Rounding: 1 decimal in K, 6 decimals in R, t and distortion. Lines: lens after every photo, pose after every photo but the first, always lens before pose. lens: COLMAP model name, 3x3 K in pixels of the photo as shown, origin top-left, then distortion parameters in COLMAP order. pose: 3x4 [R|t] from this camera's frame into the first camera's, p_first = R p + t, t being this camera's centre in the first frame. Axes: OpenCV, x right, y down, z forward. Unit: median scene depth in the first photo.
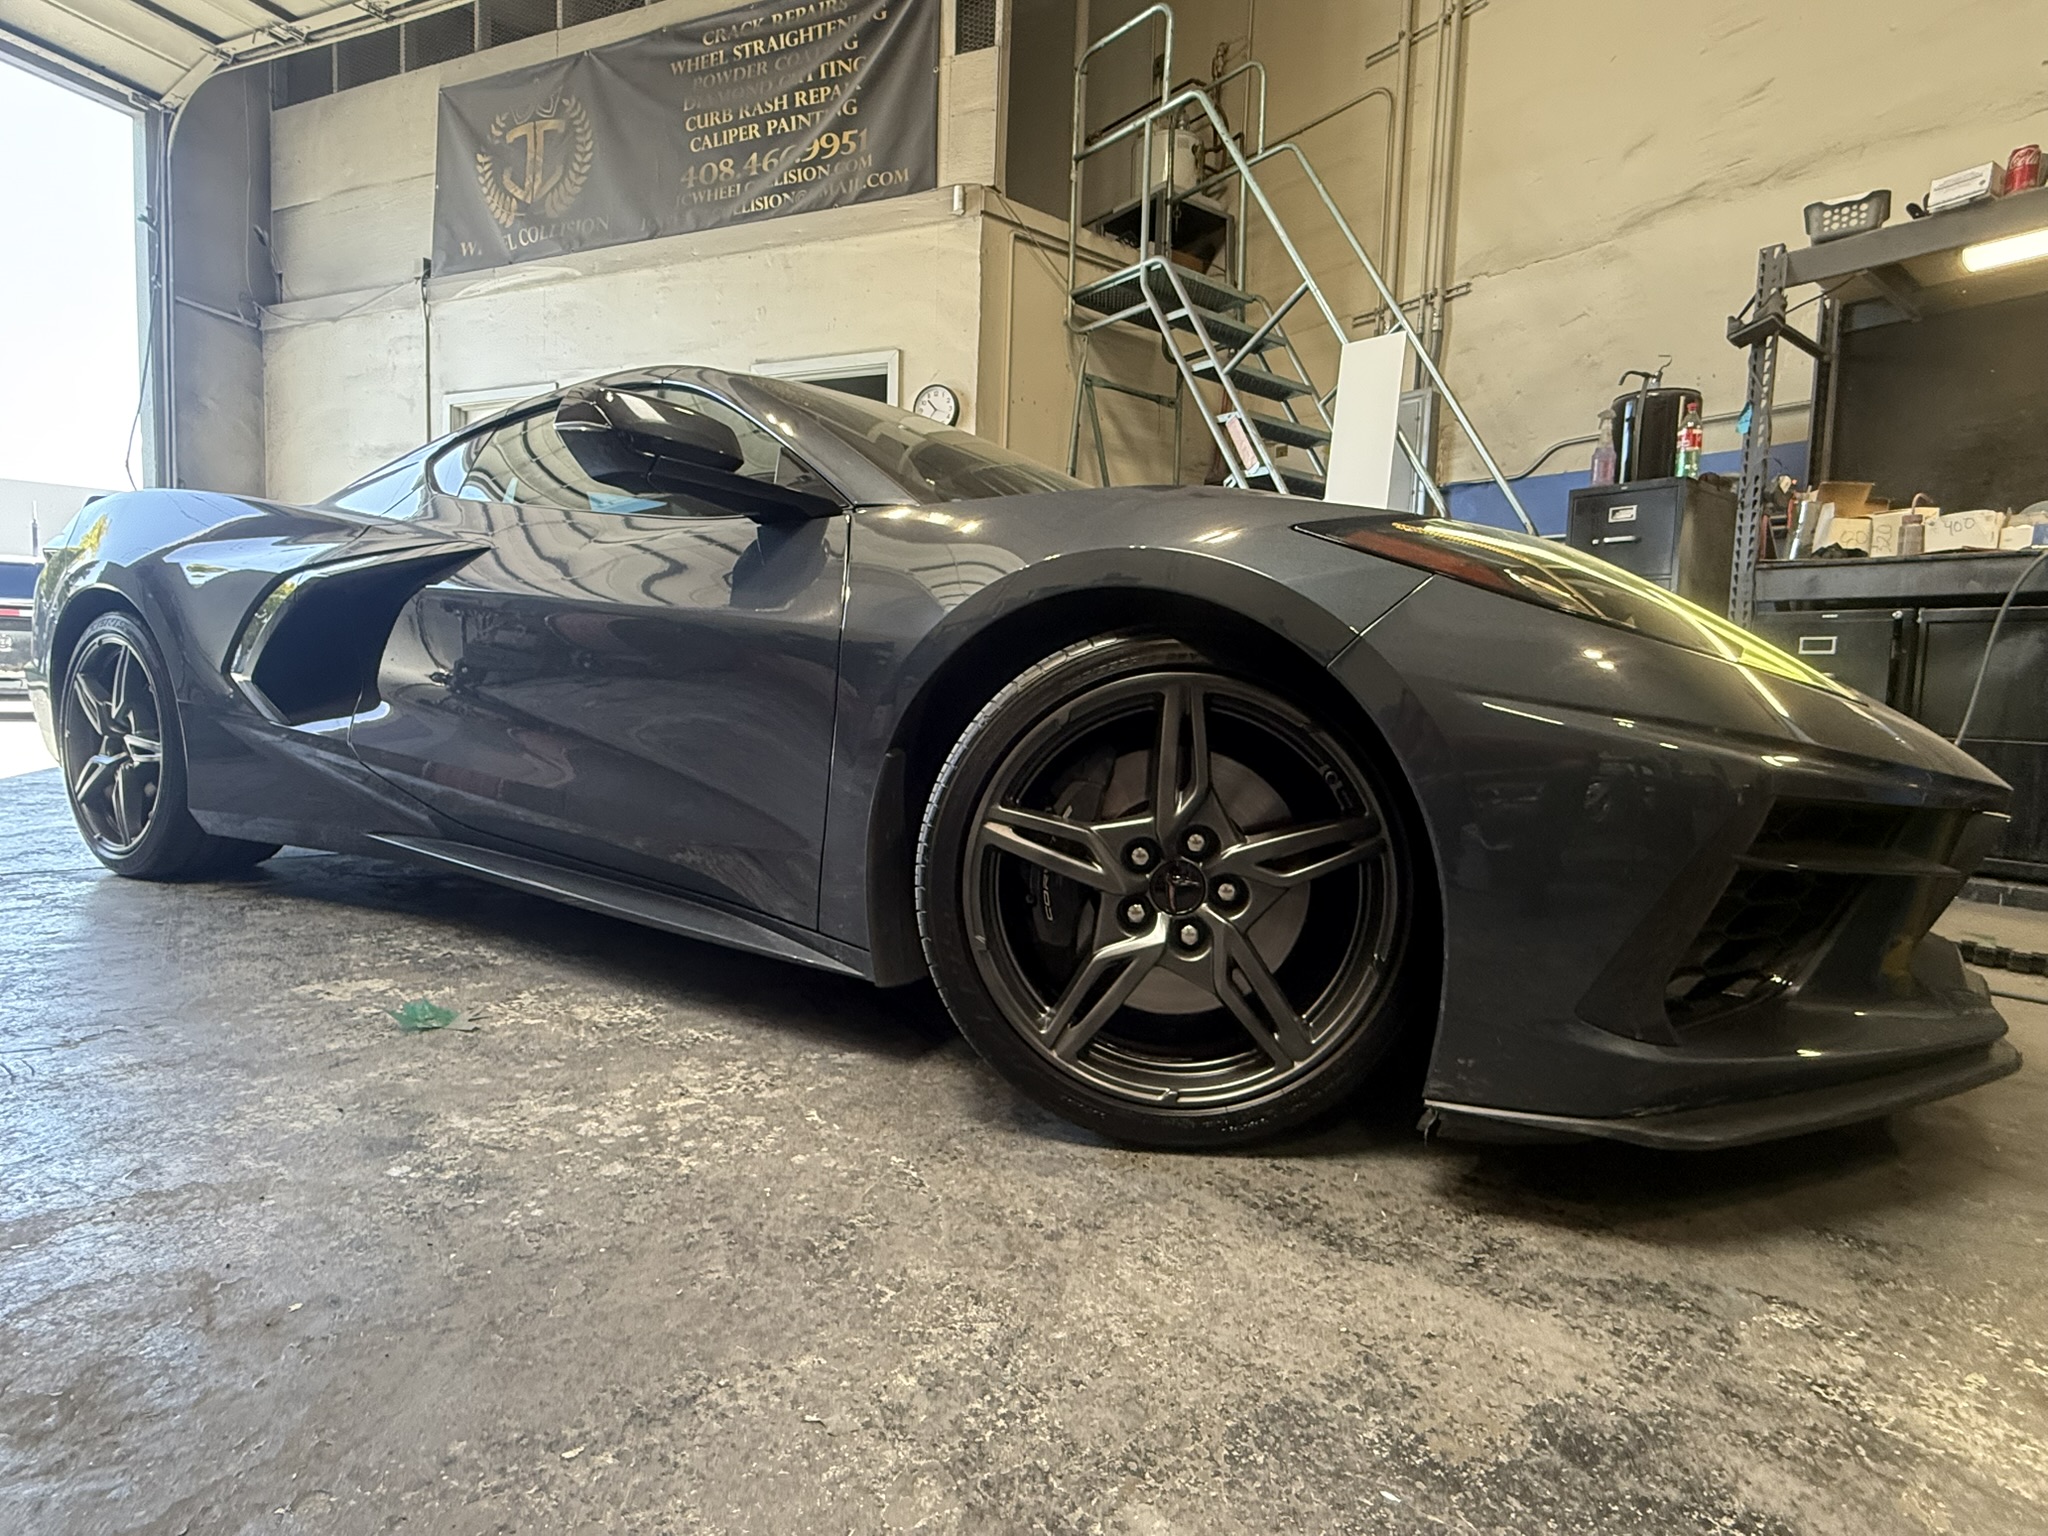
lens RADIAL K [[1020.3, 0, 1003.4], [0, 1020.3, 776.2], [0, 0, 1]] dist [-0.001162, -0.000171]
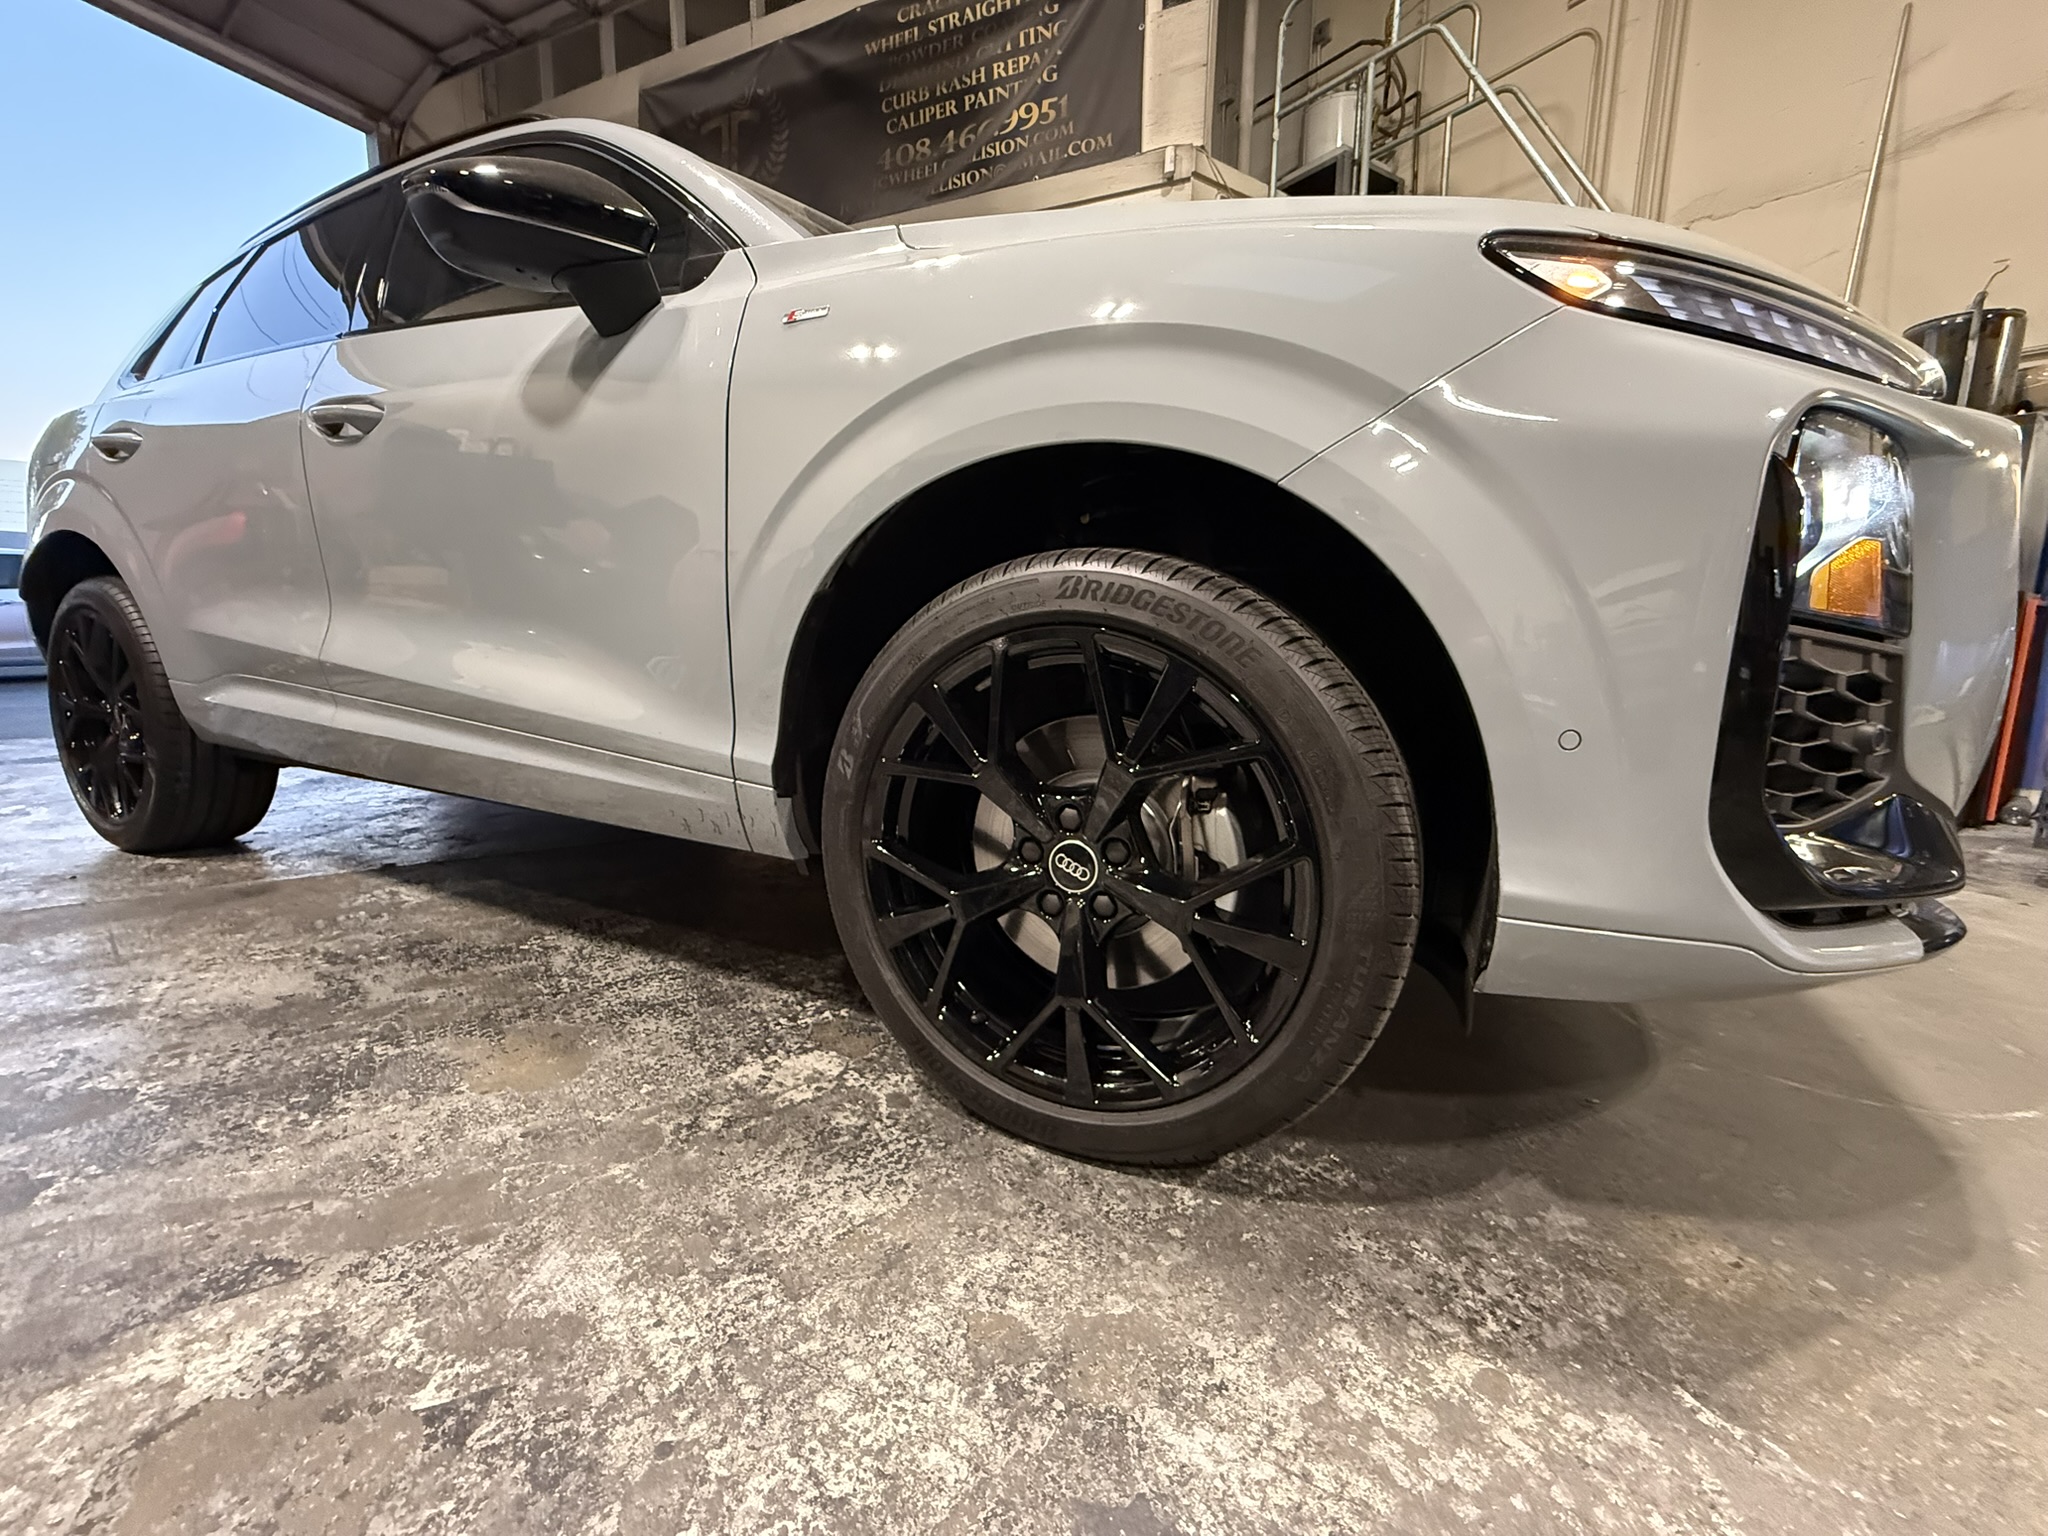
lens RADIAL K [[820.2, 0, 1025.7], [0, 820.2, 778.7], [0, 0, 1]] dist [-0.000920, -0.000706]
pose [[0.998776, -0.010722, -0.048289, -0.137945], [0.014782, 0.996313, 0.084506, -0.025195], [0.047204, -0.085116, 0.995252, 0.122245]]
